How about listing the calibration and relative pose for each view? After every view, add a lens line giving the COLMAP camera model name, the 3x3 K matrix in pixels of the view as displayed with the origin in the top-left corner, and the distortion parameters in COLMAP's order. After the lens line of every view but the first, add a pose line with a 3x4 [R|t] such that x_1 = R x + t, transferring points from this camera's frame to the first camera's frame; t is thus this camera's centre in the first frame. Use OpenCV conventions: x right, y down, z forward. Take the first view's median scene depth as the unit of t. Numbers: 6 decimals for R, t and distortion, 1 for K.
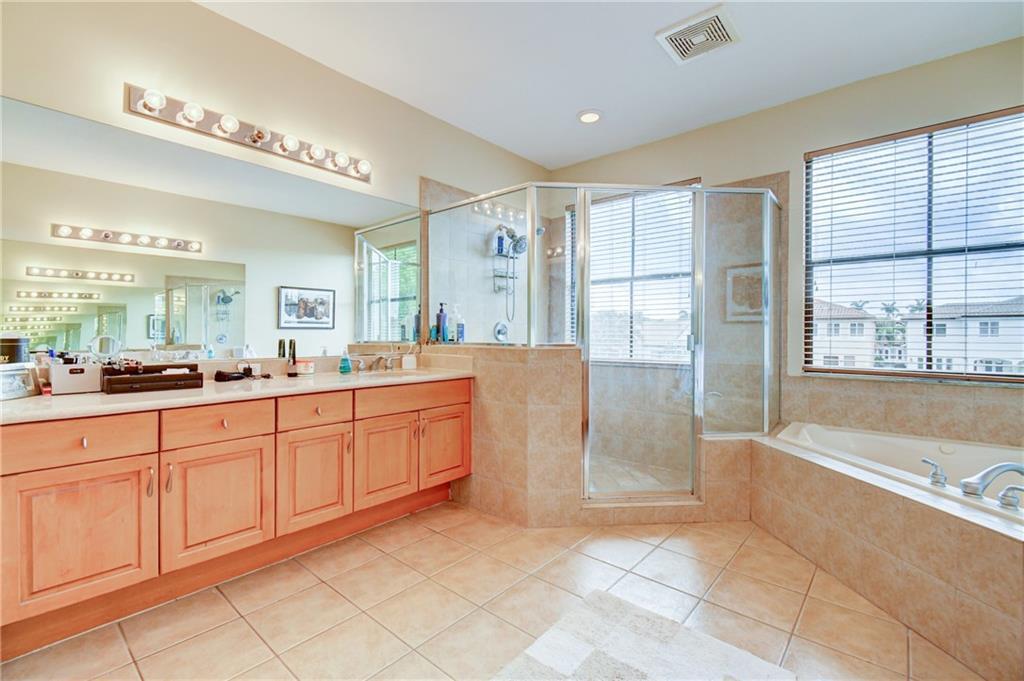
lens RADIAL K [[449.5, 0, 509.8], [0, 449.5, 338.6], [0, 0, 1]] dist [0.000817, -0.001011]
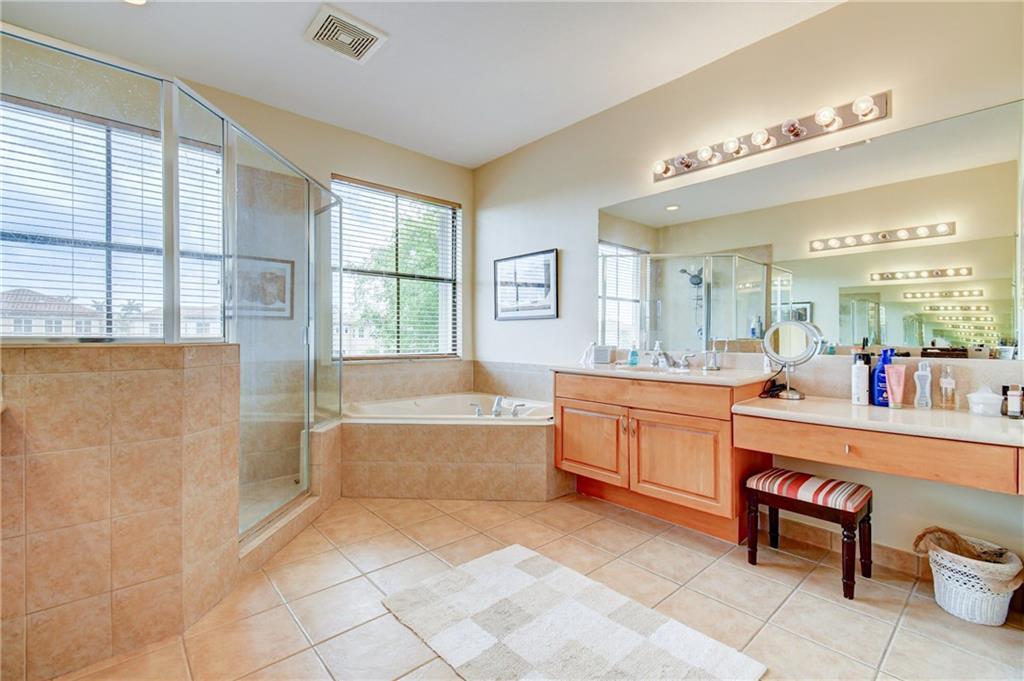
lens RADIAL K [[449.5, 0, 509.8], [0, 449.5, 338.6], [0, 0, 1]] dist [0.000817, -0.001011]
pose [[0.121234, -0.008251, 0.992590, -0.522175], [0.005512, 0.999956, 0.007639, 0.011480], [-0.992609, 0.004545, 0.121274, 0.474083]]
